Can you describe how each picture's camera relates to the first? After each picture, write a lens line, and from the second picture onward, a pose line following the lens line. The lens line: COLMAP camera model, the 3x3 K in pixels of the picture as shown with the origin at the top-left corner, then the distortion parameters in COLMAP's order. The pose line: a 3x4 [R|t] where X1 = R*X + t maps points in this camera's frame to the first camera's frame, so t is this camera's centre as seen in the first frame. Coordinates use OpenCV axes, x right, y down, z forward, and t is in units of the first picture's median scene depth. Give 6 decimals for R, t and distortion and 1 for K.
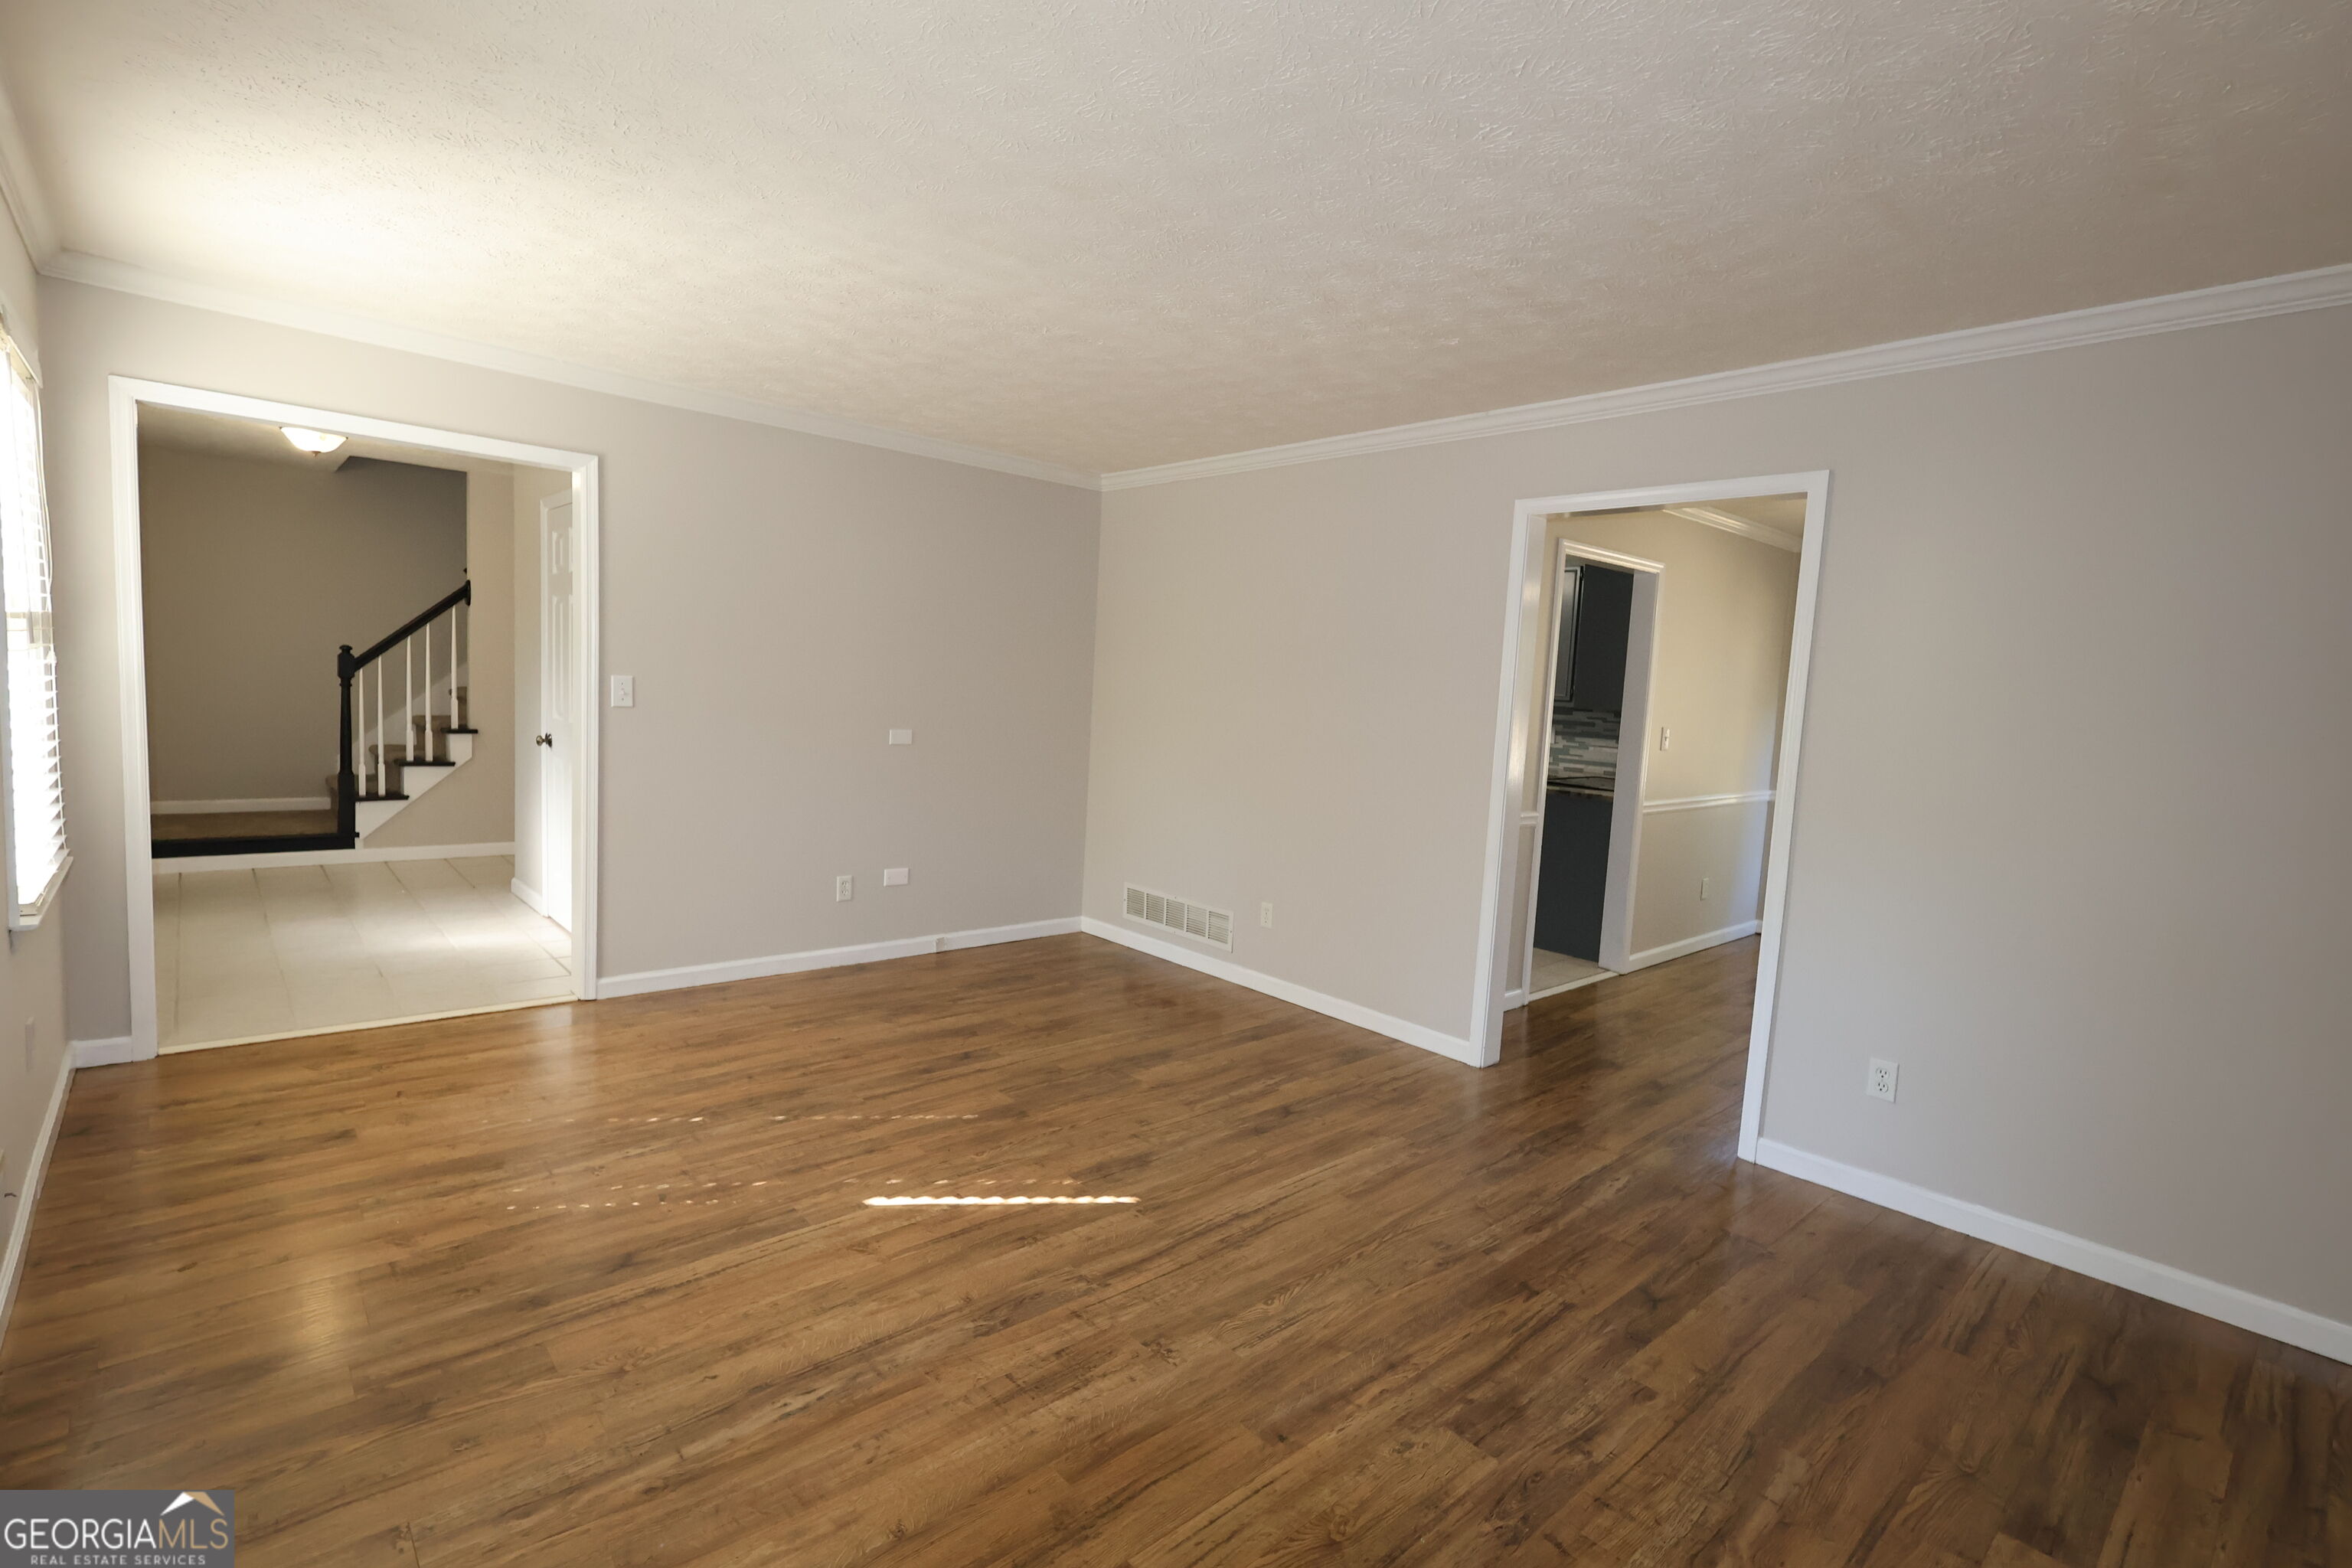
lens RADIAL K [[1088.8, 0, 1169.9], [0, 1088.8, 791.5], [0, 0, 1]] dist [-0.000372, 0.001990]
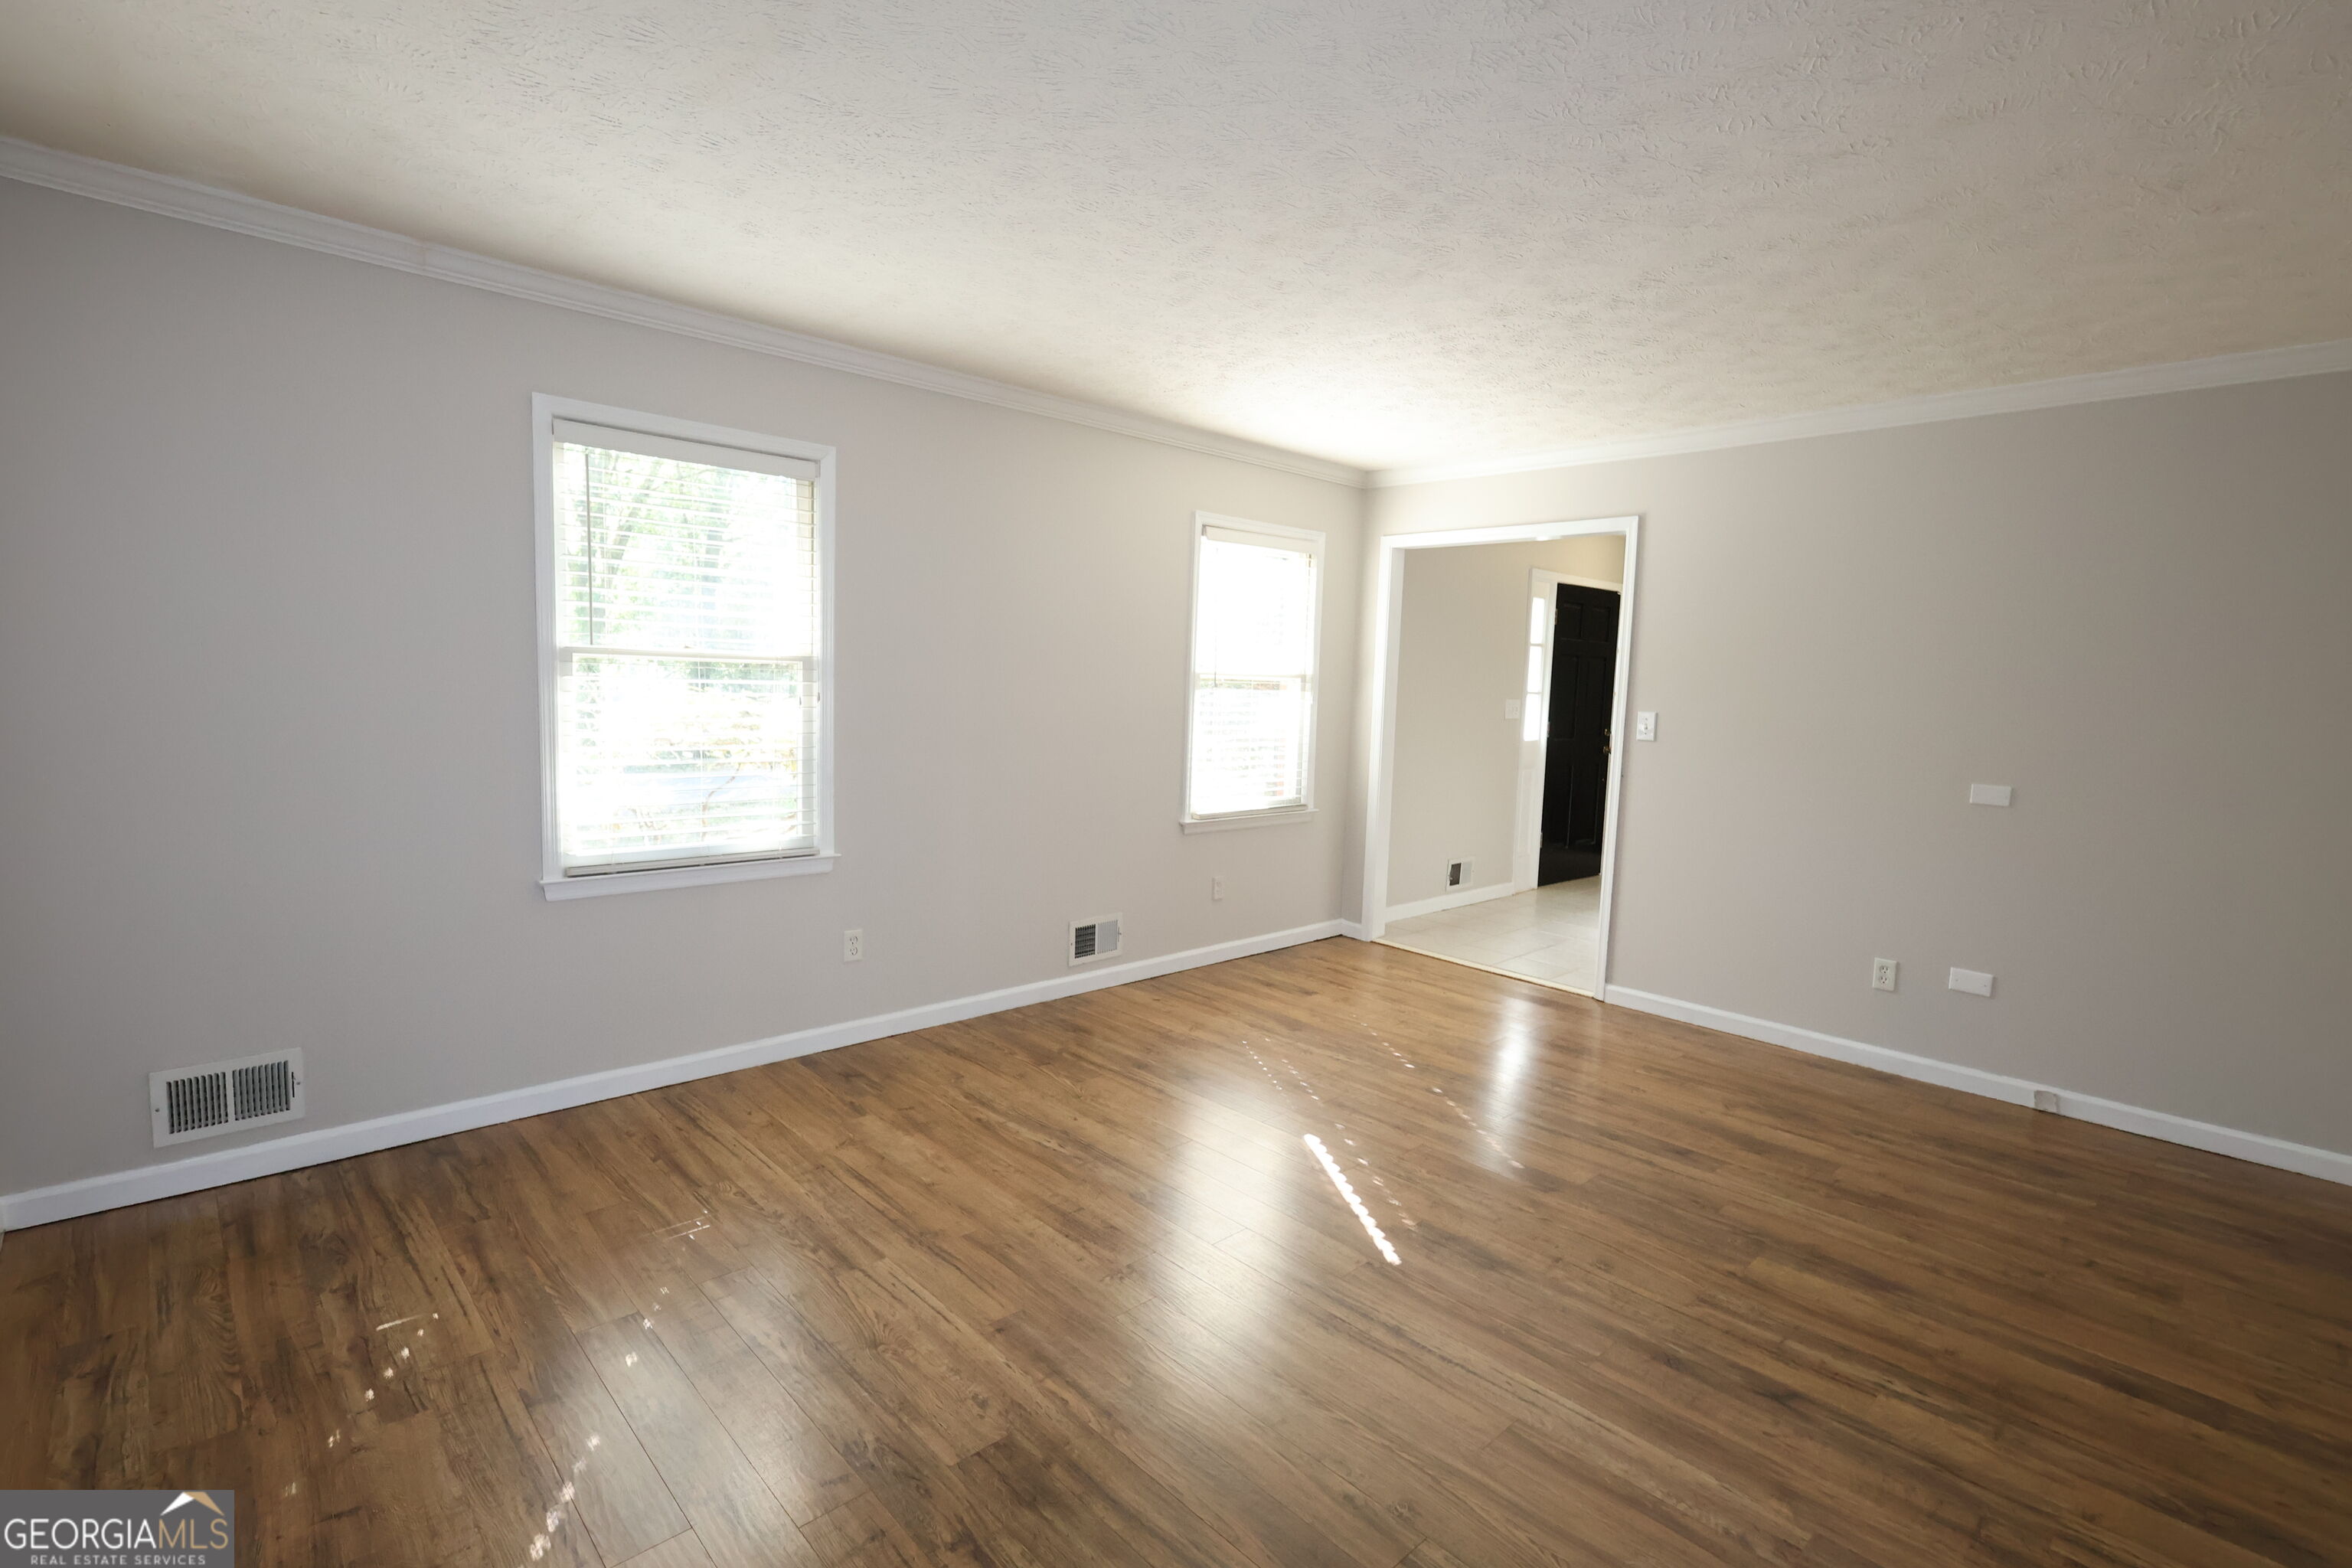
lens RADIAL K [[1088.8, 0, 1169.6], [0, 1088.8, 777.1], [0, 0, 1]] dist [-0.000372, 0.001990]
pose [[0.021956, 0.037904, -0.999040, 0.850955], [-0.130907, 0.990787, 0.034714, -0.026130], [0.991152, 0.130019, 0.026716, 0.750041]]
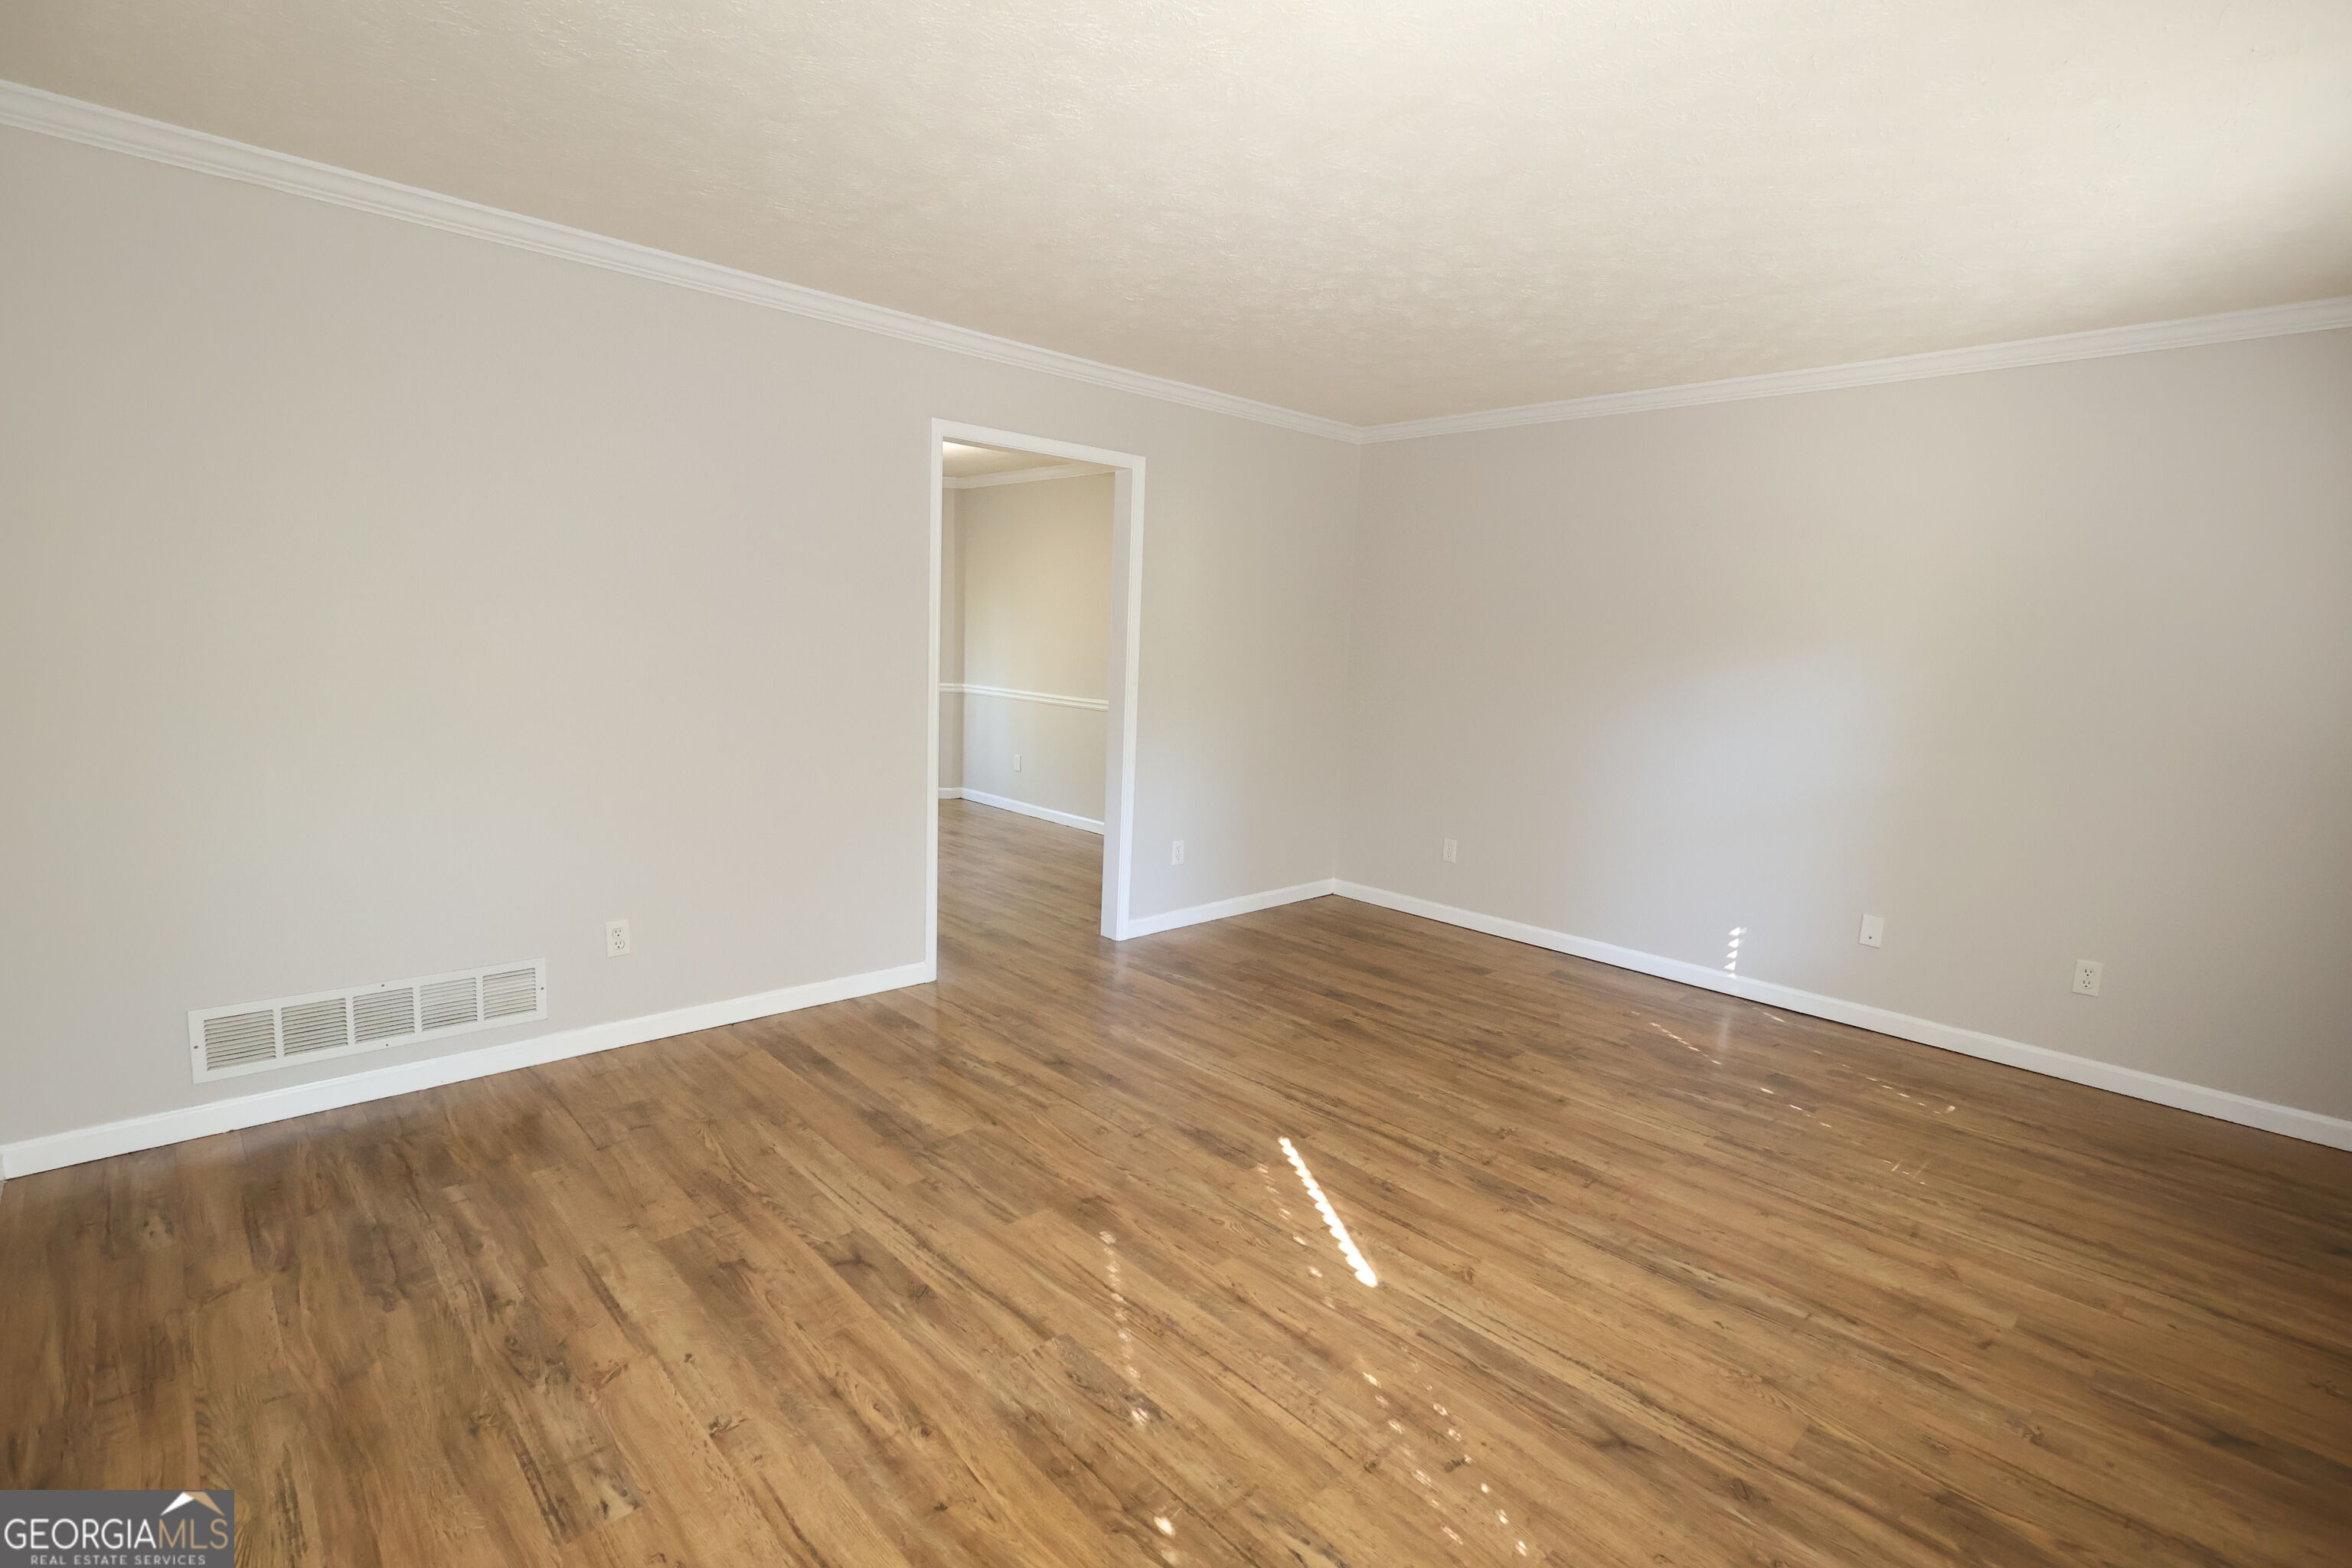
lens RADIAL K [[1088.8, 0, 1173.9], [0, 1088.8, 780.0], [0, 0, 1]] dist [-0.000372, 0.001990]
pose [[-0.025188, -0.191840, 0.981103, -0.993033], [0.057633, 0.979503, 0.193007, -0.167887], [-0.998020, 0.061405, -0.013615, 1.108538]]
